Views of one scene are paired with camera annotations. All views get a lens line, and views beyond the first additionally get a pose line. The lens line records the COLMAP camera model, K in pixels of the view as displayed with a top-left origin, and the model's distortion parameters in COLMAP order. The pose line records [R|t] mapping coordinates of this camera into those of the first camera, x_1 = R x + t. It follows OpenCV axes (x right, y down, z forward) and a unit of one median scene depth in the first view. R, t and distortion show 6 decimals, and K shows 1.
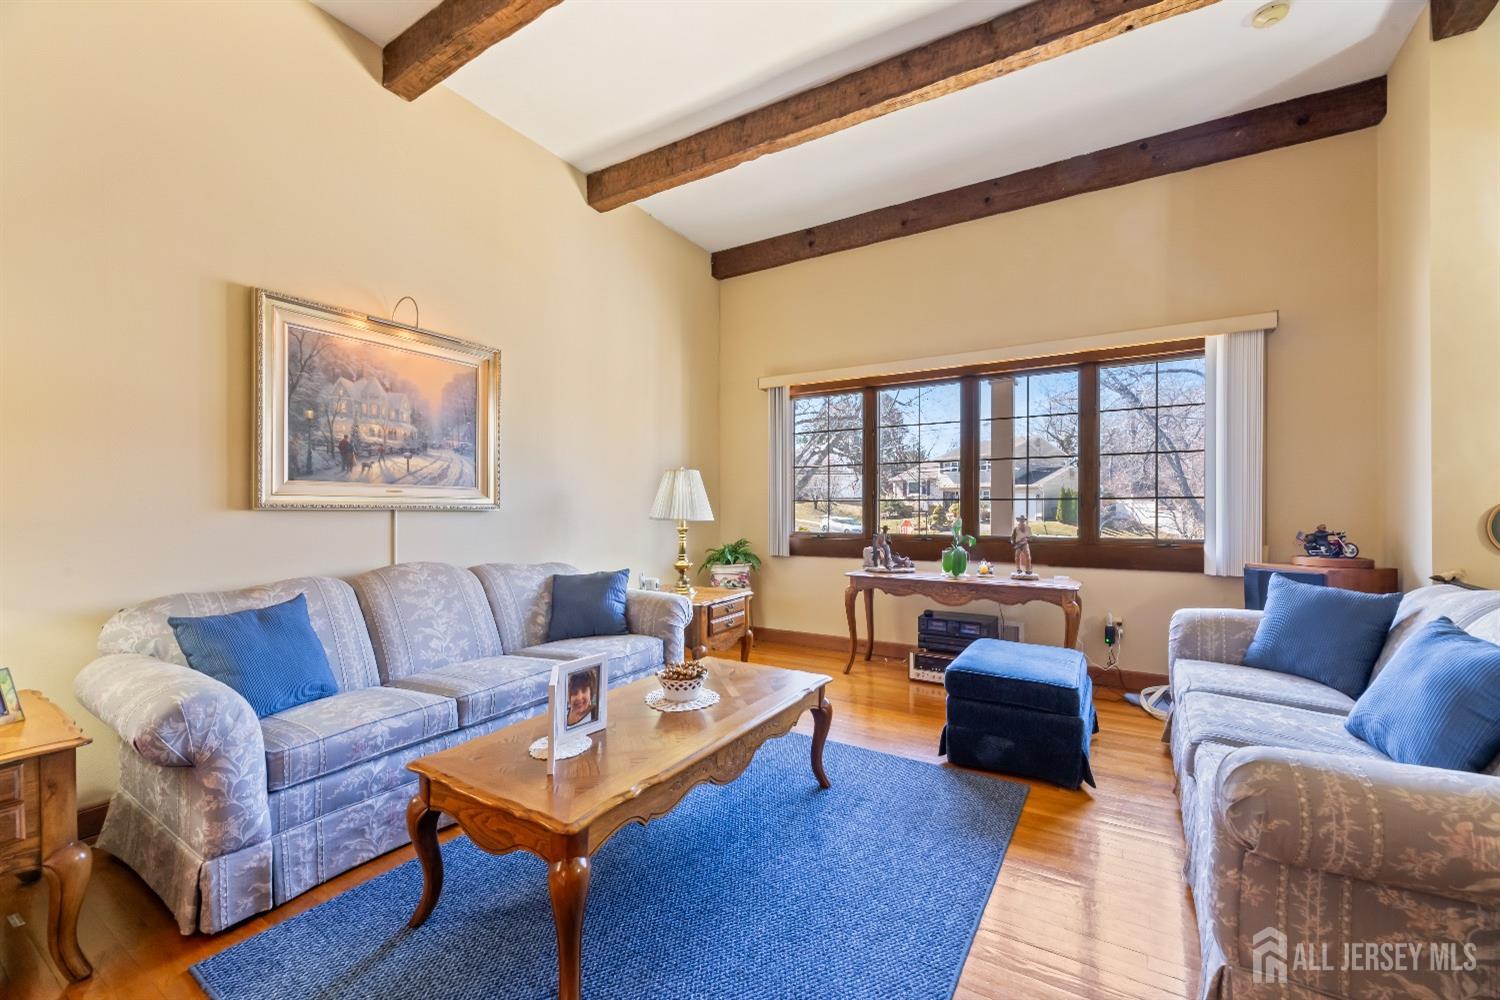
lens RADIAL K [[604.6, 0, 748.9], [0, 604.6, 508.5], [0, 0, 1]] dist [0.000552, -0.000352]
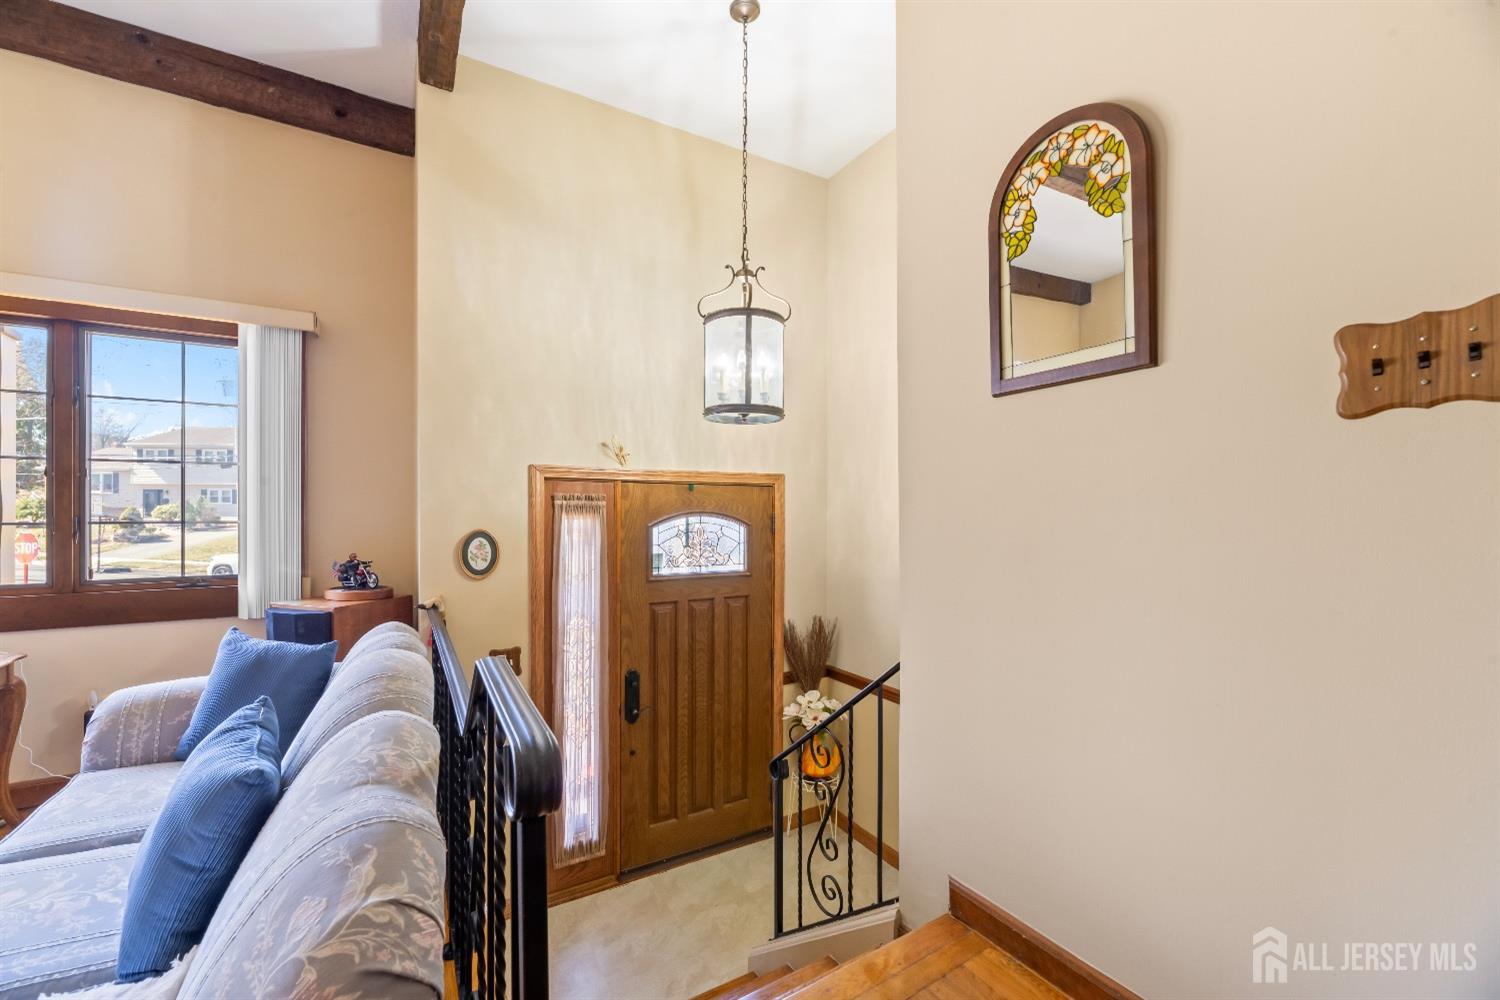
lens RADIAL K [[604.6, 0, 758.0], [0, 604.6, 501.5], [0, 0, 1]] dist [0.000552, -0.000352]
pose [[0.469820, 0.010657, 0.882698, 0.387836], [-0.004604, 0.999943, -0.009622, -0.044034], [-0.882750, 0.000457, 0.469842, 0.010740]]
